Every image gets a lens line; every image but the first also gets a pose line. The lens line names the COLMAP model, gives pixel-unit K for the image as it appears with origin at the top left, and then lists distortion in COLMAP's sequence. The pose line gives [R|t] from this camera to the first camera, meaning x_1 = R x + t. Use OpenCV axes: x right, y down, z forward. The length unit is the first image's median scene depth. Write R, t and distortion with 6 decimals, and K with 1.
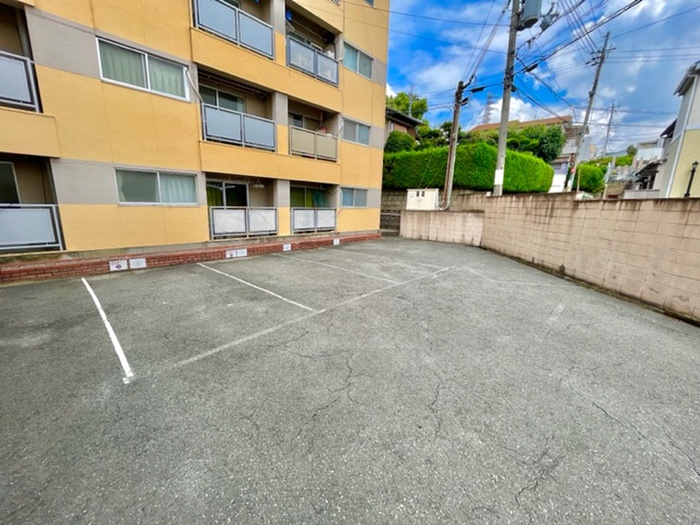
lens RADIAL K [[282.1, 0, 348.6], [0, 282.1, 263.9], [0, 0, 1]] dist [-0.003964, 0.000504]
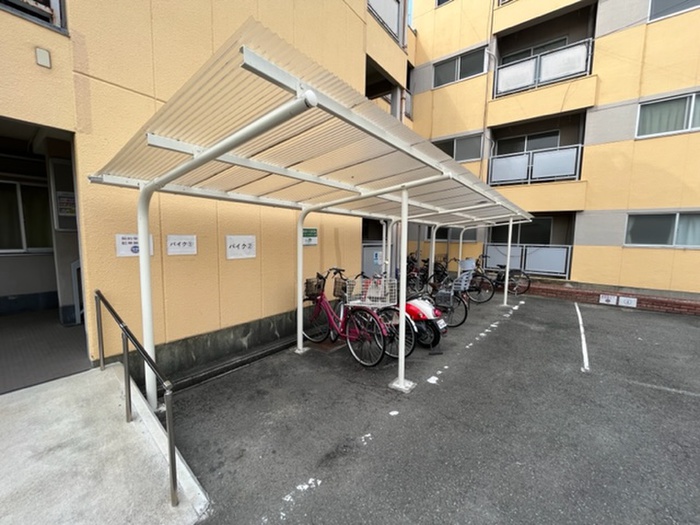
lens RADIAL K [[282.1, 0, 350.5], [0, 282.1, 262.6], [0, 0, 1]] dist [-0.003964, 0.000504]
pose [[0.107352, 0.069869, -0.991763, 0.166227], [-0.220615, 0.974333, 0.044761, 0.037739], [0.969435, 0.213992, 0.120011, -0.152276]]
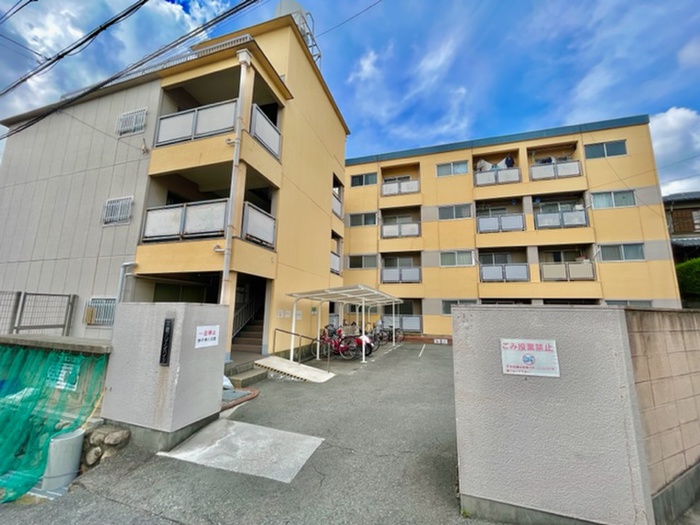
lens RADIAL K [[282.1, 0, 349.9], [0, 282.1, 264.0], [0, 0, 1]] dist [-0.003964, 0.000504]
pose [[0.450437, -0.166425, -0.877160, 1.019089], [-0.190144, 0.942051, -0.276379, 0.188071], [0.872325, 0.291278, 0.392690, -0.738245]]
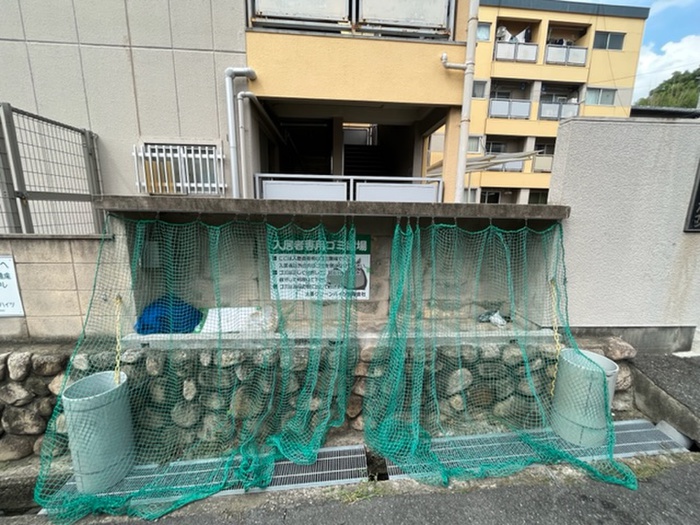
lens RADIAL K [[282.1, 0, 355.8], [0, 282.1, 263.8], [0, 0, 1]] dist [-0.003964, 0.000504]
pose [[0.751163, 0.105943, -0.651559, 0.215419], [-0.131431, 0.991278, 0.009659, 0.388032], [0.646900, 0.078380, 0.758536, -1.310941]]
